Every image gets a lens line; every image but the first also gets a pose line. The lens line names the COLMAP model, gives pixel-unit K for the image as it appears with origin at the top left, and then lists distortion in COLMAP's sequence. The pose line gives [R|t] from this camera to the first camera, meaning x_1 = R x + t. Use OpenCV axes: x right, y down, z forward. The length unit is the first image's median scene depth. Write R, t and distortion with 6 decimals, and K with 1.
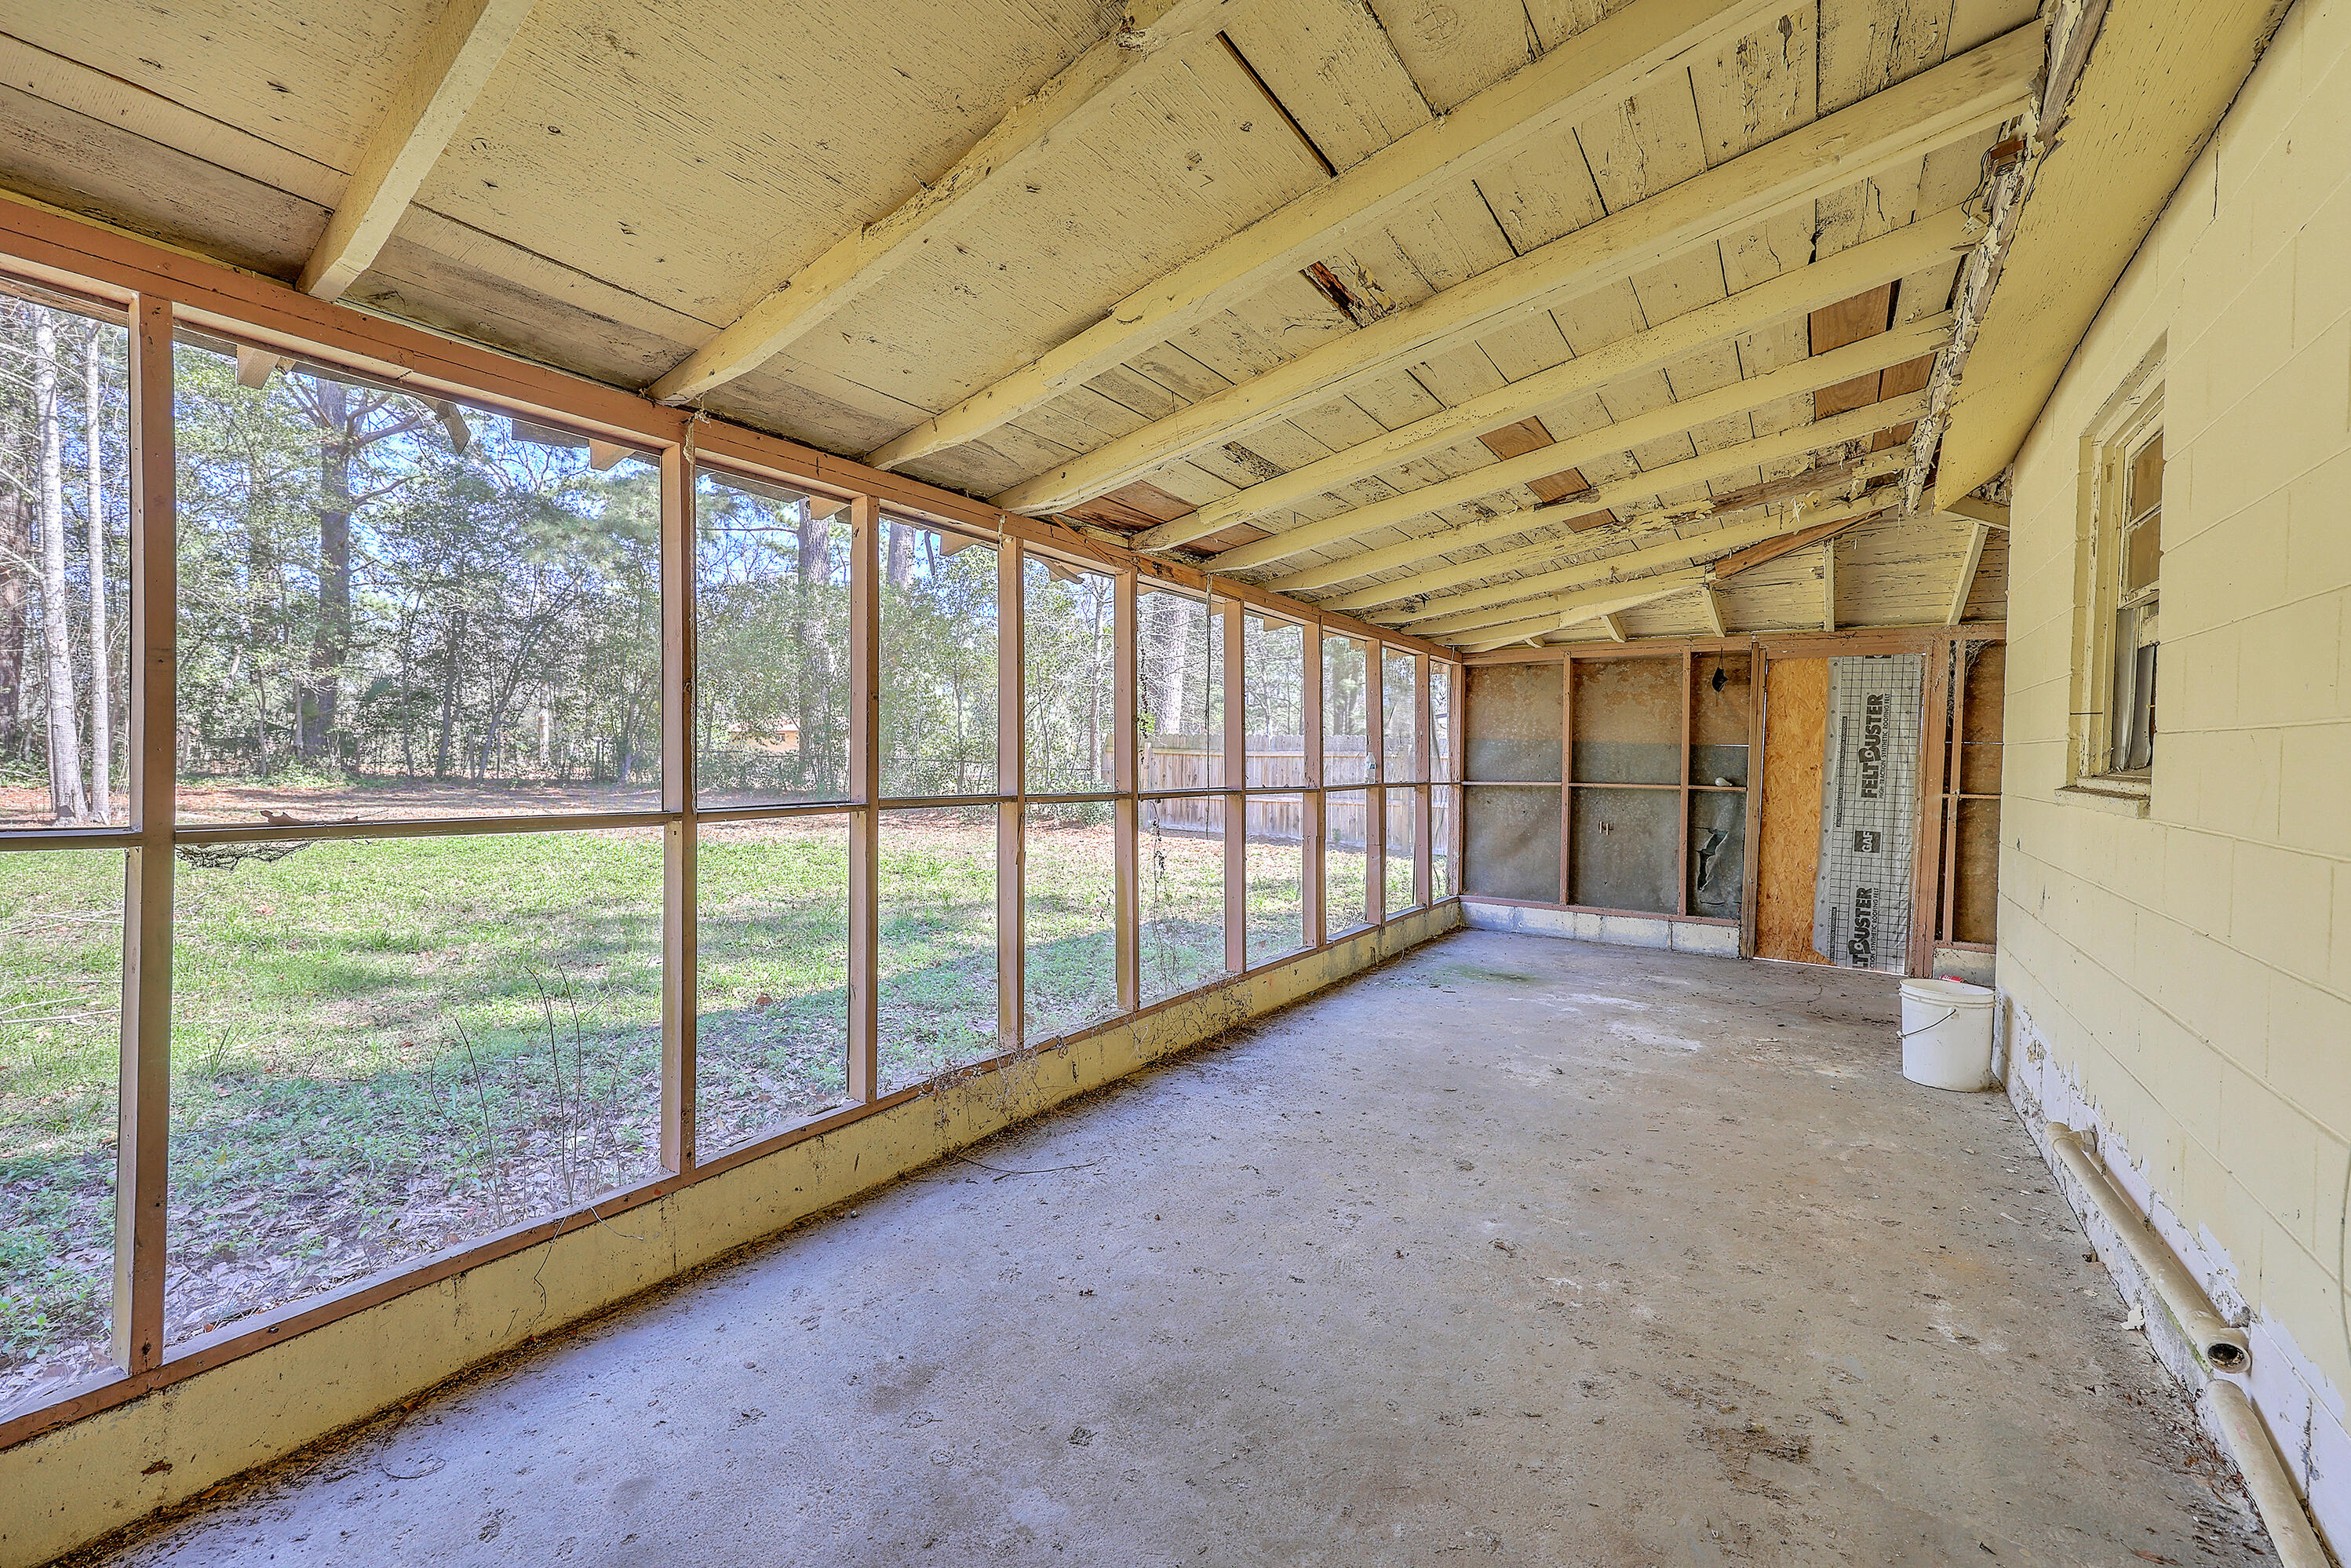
lens RADIAL K [[959.6, 0, 1175.7], [0, 959.6, 771.6], [0, 0, 1]] dist [0.000533, 0.000454]
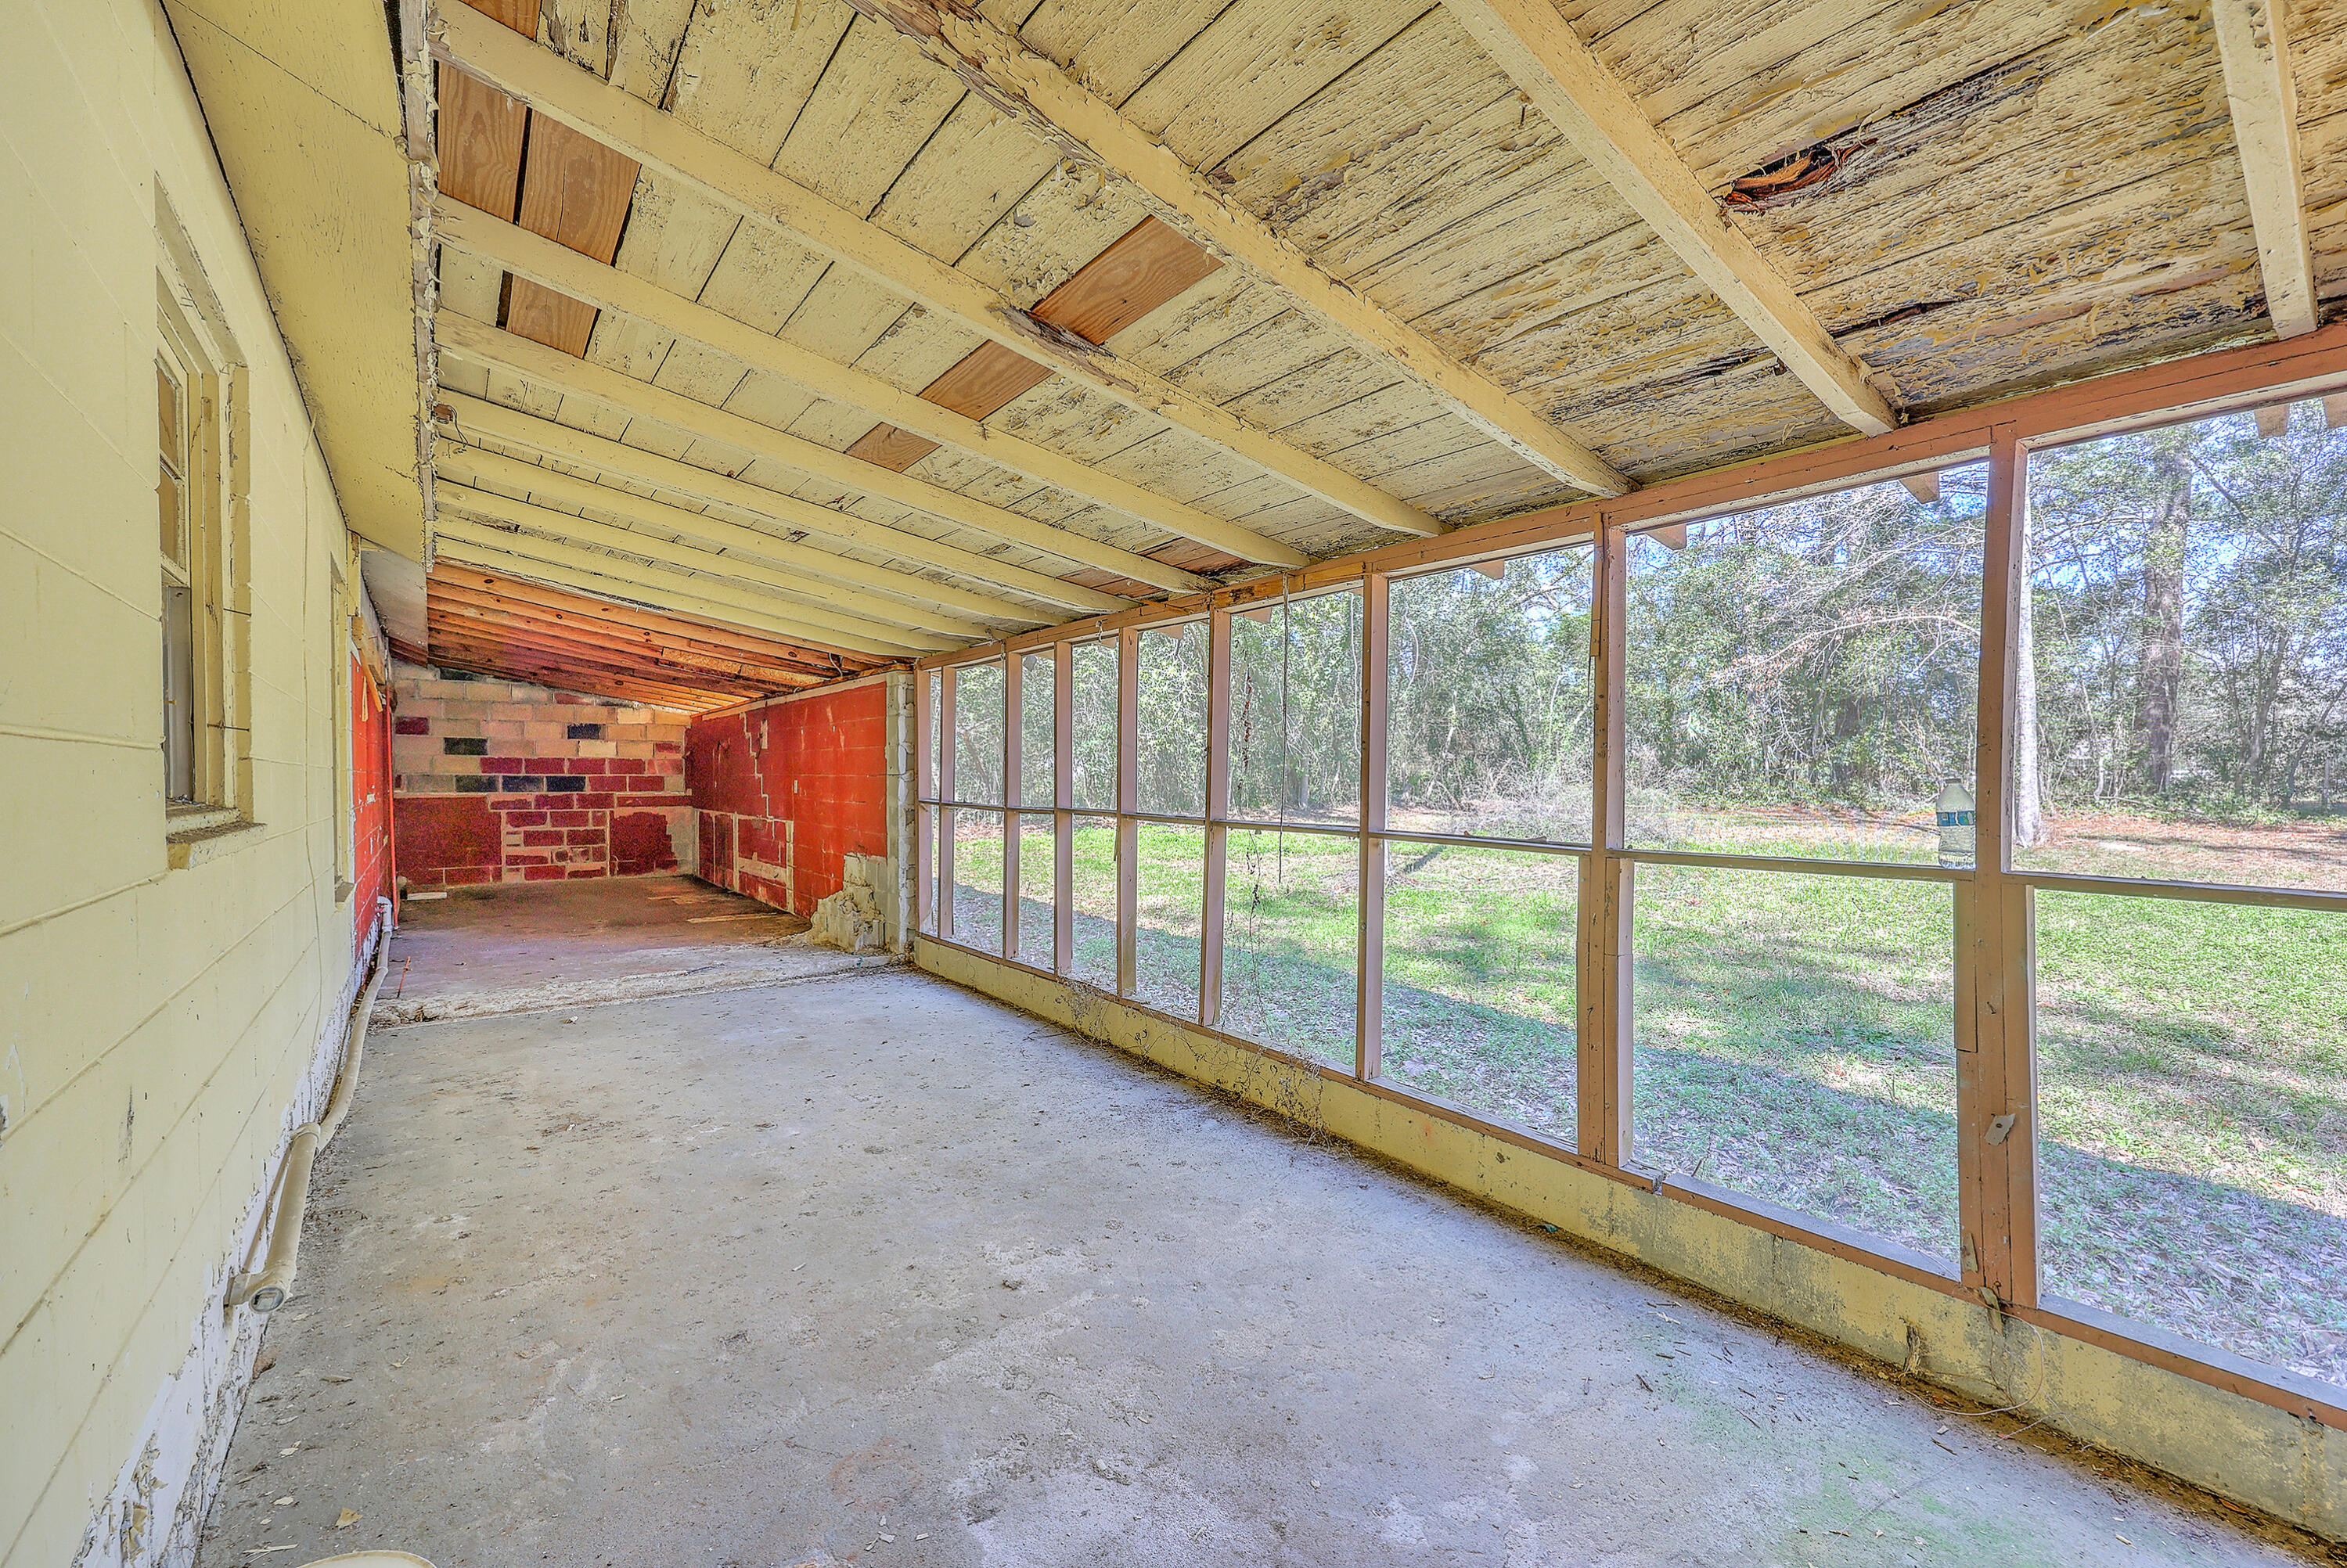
lens RADIAL K [[957.8, 0, 1173.7], [0, 957.8, 771.6], [0, 0, 1]] dist [0.000533, 0.000454]
pose [[-0.321571, -0.013498, -0.946789, 1.232104], [-0.020603, 0.999761, -0.007255, -0.026407], [0.946661, 0.017174, -0.321773, 1.659645]]
